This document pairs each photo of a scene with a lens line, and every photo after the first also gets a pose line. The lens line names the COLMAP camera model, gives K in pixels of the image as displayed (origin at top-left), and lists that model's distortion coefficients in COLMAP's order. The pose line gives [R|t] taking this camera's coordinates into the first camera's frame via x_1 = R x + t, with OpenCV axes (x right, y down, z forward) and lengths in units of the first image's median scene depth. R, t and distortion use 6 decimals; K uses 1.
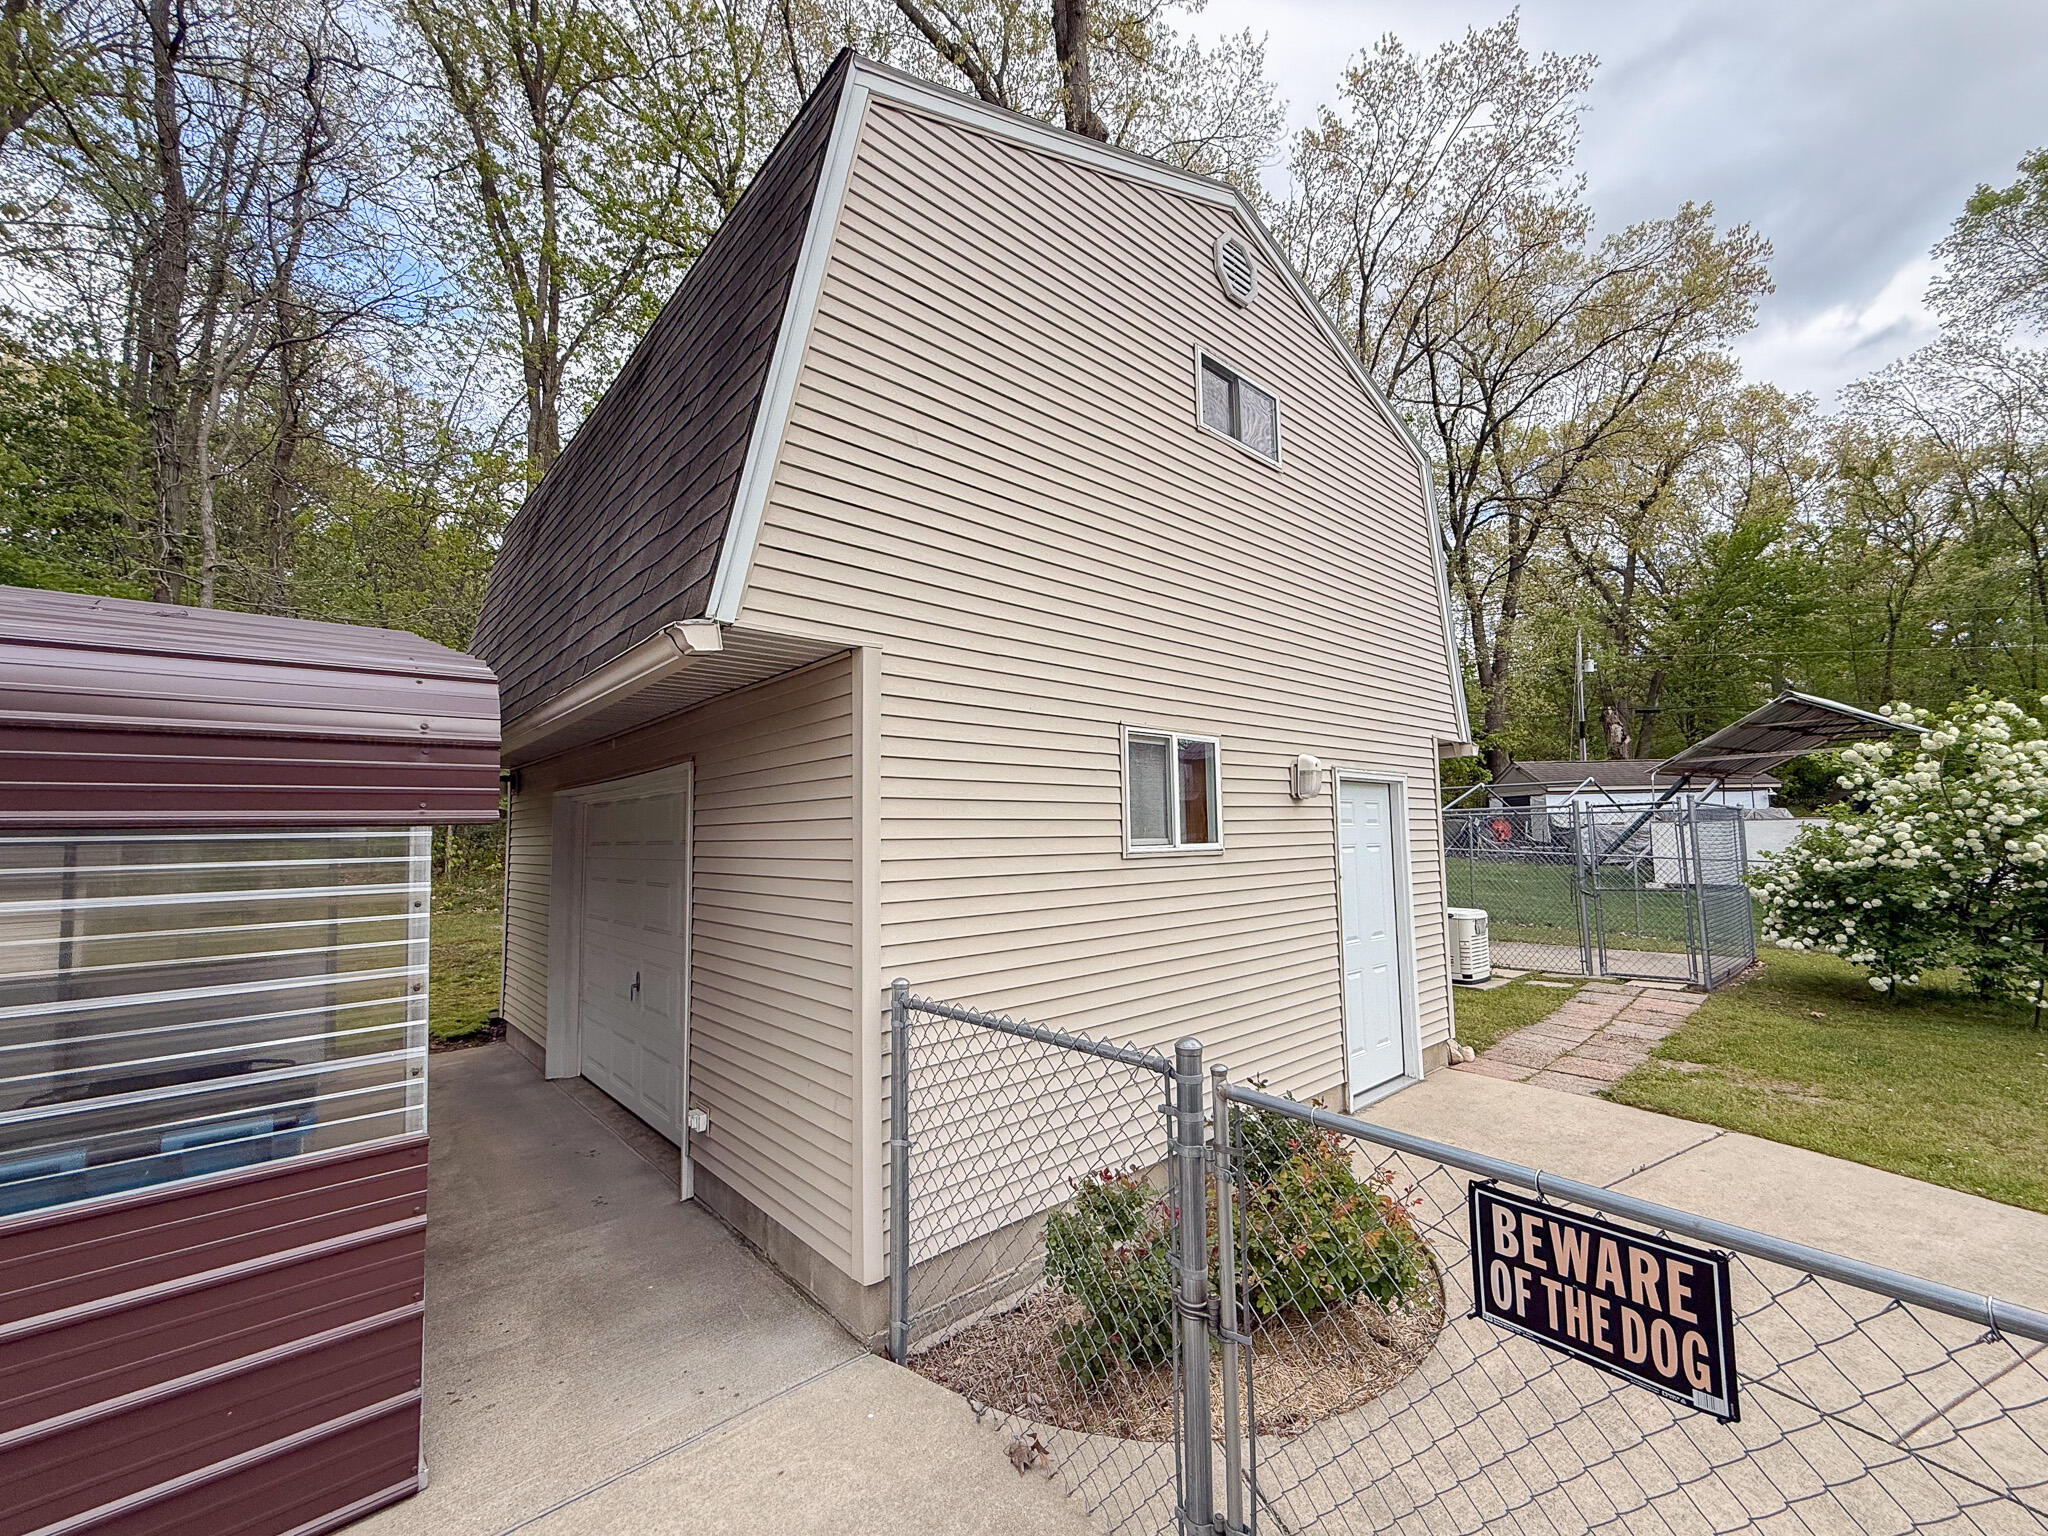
lens RADIAL K [[816.7, 0, 1017.9], [0, 816.7, 769.7], [0, 0, 1]] dist [0.001280, -0.000282]
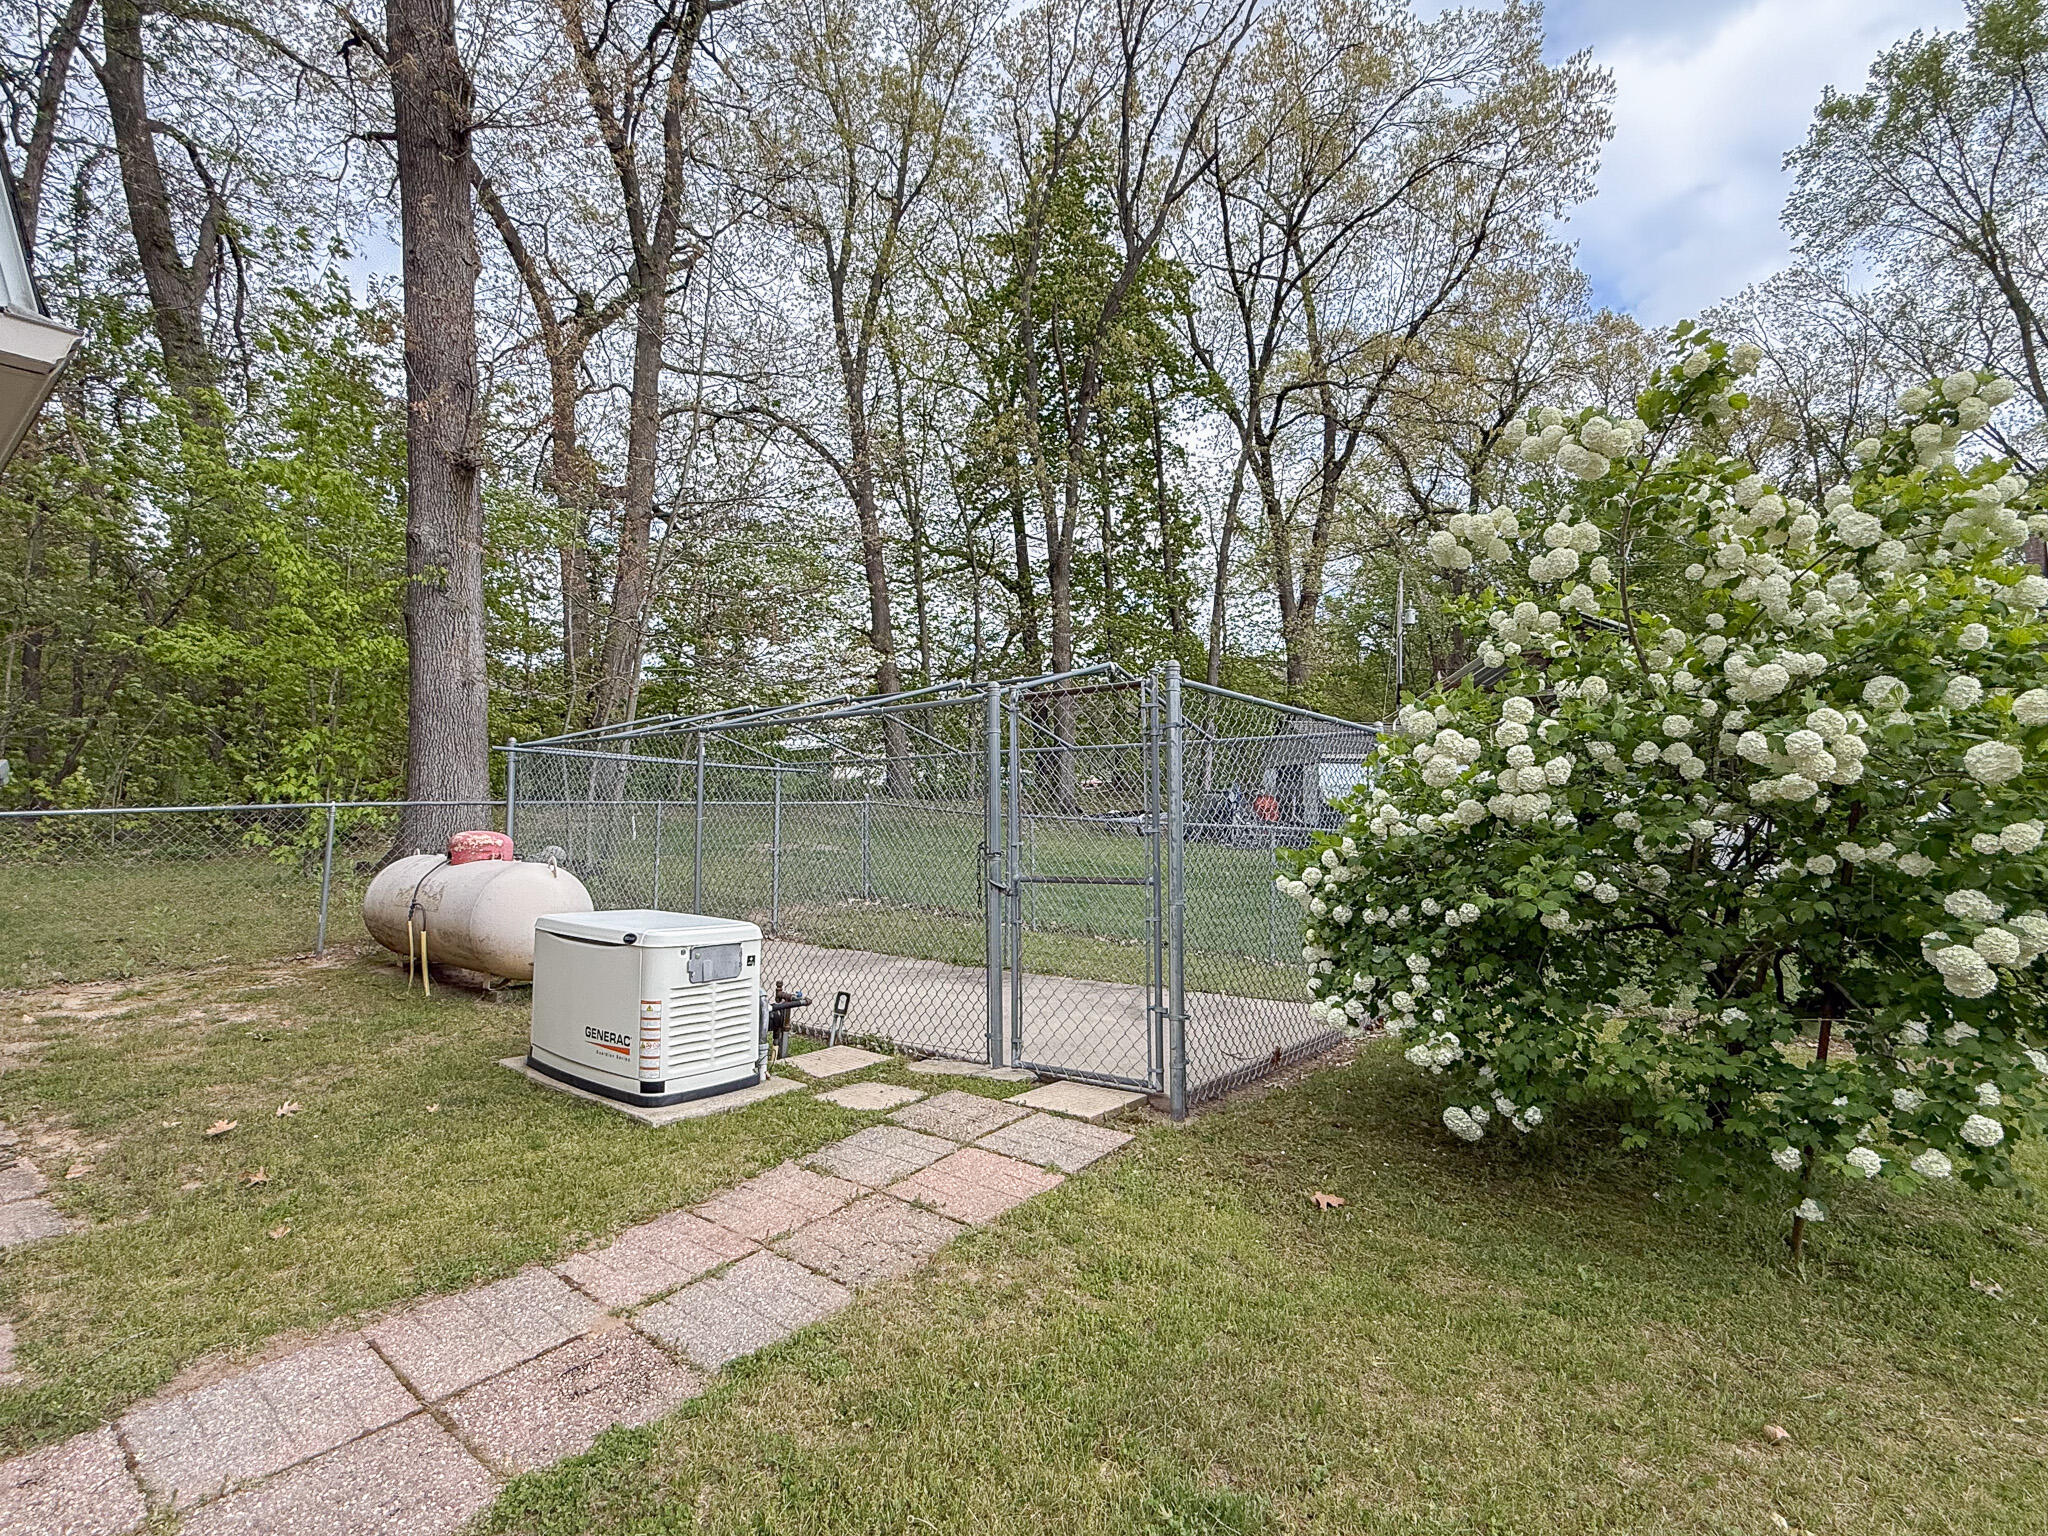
lens RADIAL K [[948.7, 0, 1018.5], [0, 948.7, 777.5], [0, 0, 1]] dist [0.001446, -0.000916]
pose [[0.985510, 0.025299, 0.167719, 0.699601], [-0.030148, 0.999196, 0.026430, 0.085212], [-0.166916, -0.031103, 0.985480, 0.545780]]
